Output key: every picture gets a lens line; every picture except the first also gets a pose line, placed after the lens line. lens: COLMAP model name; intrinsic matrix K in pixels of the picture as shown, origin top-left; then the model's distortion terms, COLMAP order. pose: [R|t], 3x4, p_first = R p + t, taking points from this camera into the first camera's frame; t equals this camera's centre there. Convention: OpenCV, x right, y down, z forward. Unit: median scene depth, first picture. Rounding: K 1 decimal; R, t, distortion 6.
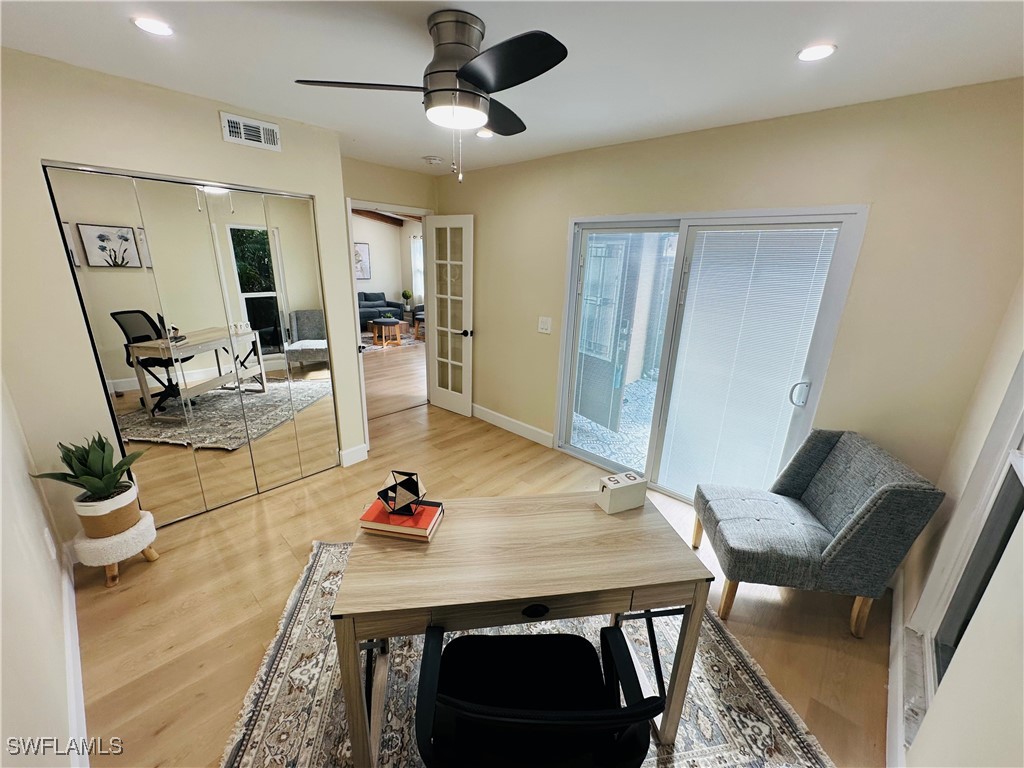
lens RADIAL K [[408.0, 0, 511.9], [0, 408.0, 384.5], [0, 0, 1]] dist [-0.000624, -0.000036]
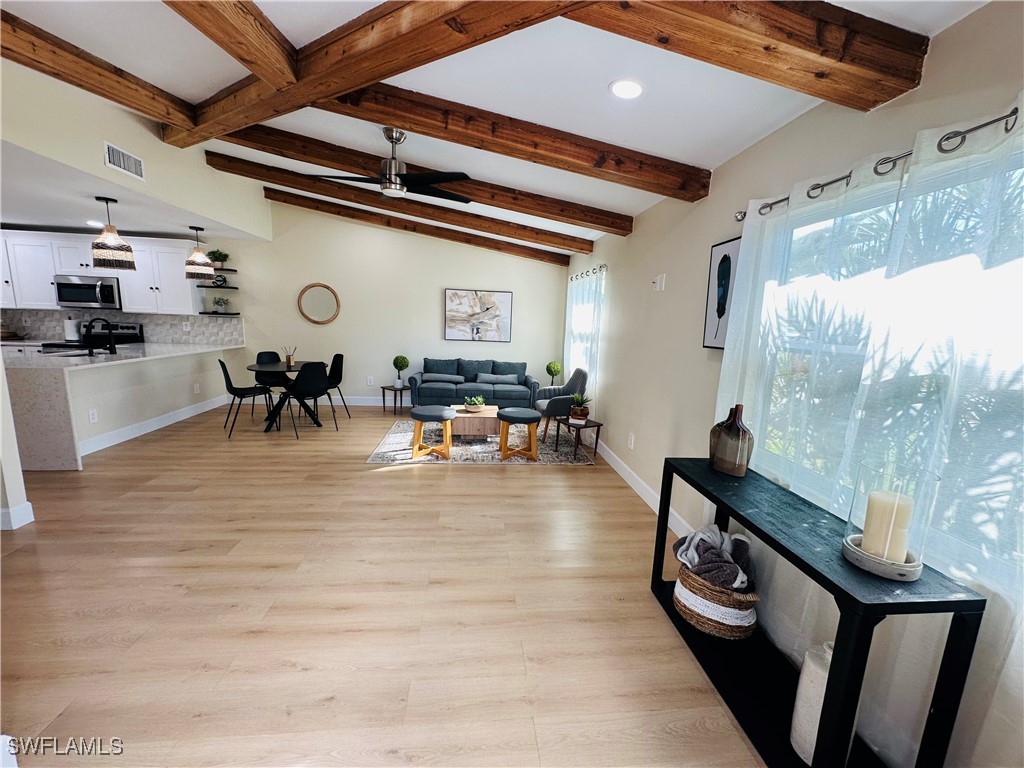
lens RADIAL K [[408.0, 0, 511.9], [0, 408.0, 384.5], [0, 0, 1]] dist [-0.000624, -0.000036]
pose [[0.749884, 0.104817, -0.653213, 0.110328], [-0.210704, 0.973792, -0.085628, -0.135696], [0.627119, 0.201846, 0.752317, 0.515787]]
